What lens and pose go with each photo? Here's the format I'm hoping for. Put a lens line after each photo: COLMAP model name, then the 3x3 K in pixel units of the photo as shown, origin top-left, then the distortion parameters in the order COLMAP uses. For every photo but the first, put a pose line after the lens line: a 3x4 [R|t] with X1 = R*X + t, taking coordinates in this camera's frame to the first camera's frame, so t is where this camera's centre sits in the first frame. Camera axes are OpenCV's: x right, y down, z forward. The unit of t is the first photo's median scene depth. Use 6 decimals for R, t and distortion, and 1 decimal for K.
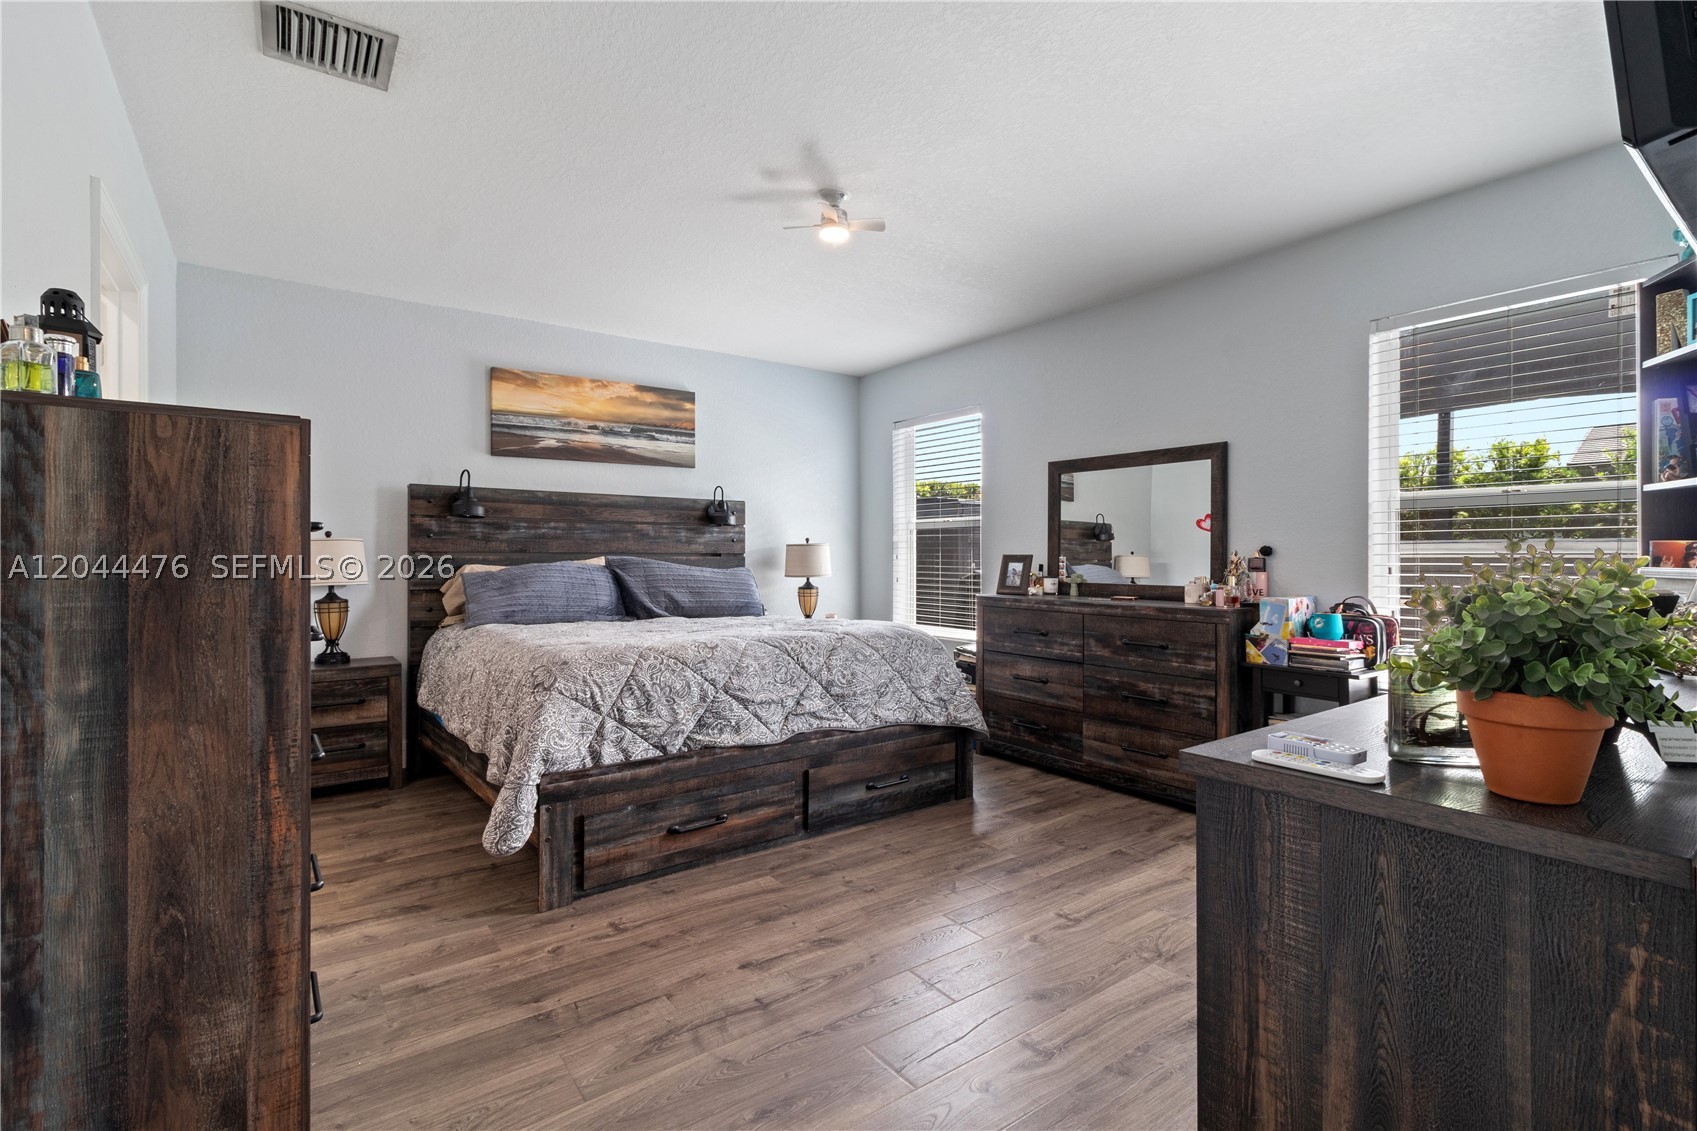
lens RADIAL K [[775.8, 0, 848.3], [0, 775.8, 554.1], [0, 0, 1]] dist [0.001980, -0.000138]
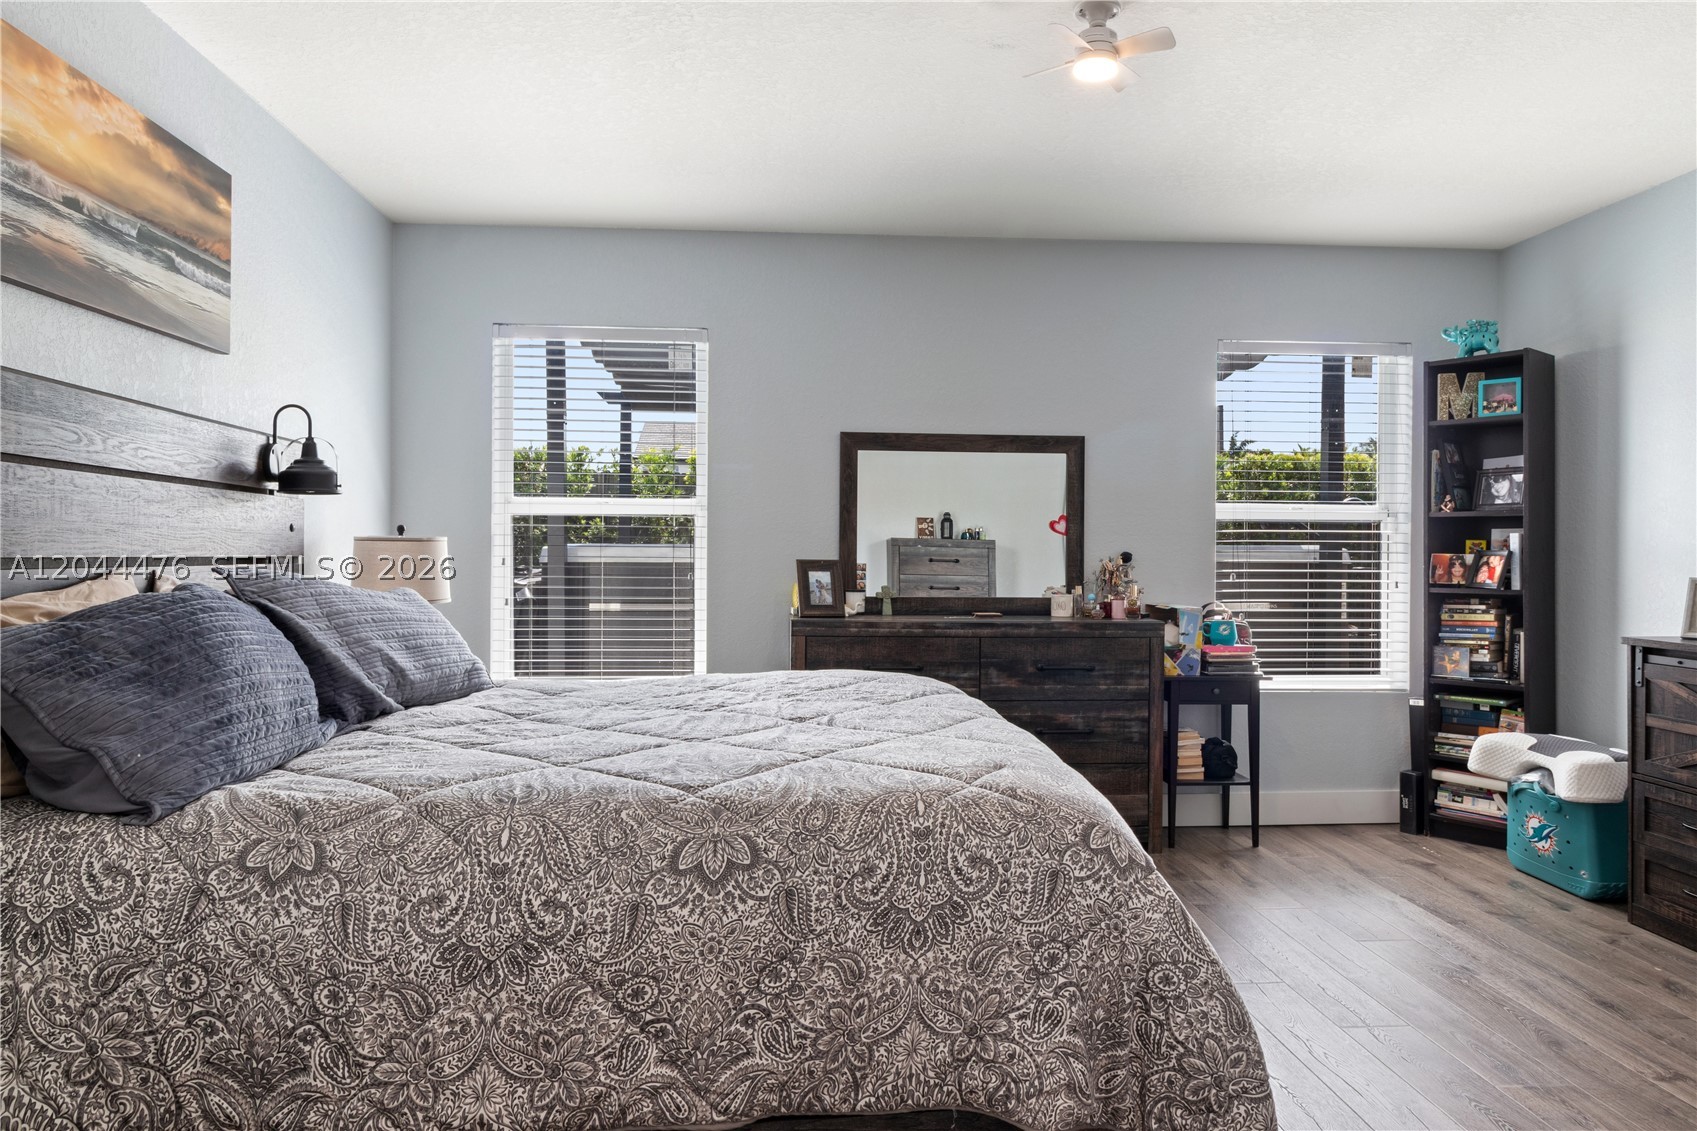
lens RADIAL K [[1048.2, 0, 848.5], [0, 1048.2, 565.5], [0, 0, 1]] dist [-0.019077, -0.002376]
pose [[0.540004, -0.007868, 0.841626, -0.672637], [-0.007528, 0.999871, 0.014178, -0.009407], [-0.841629, -0.013991, 0.539875, 0.559193]]
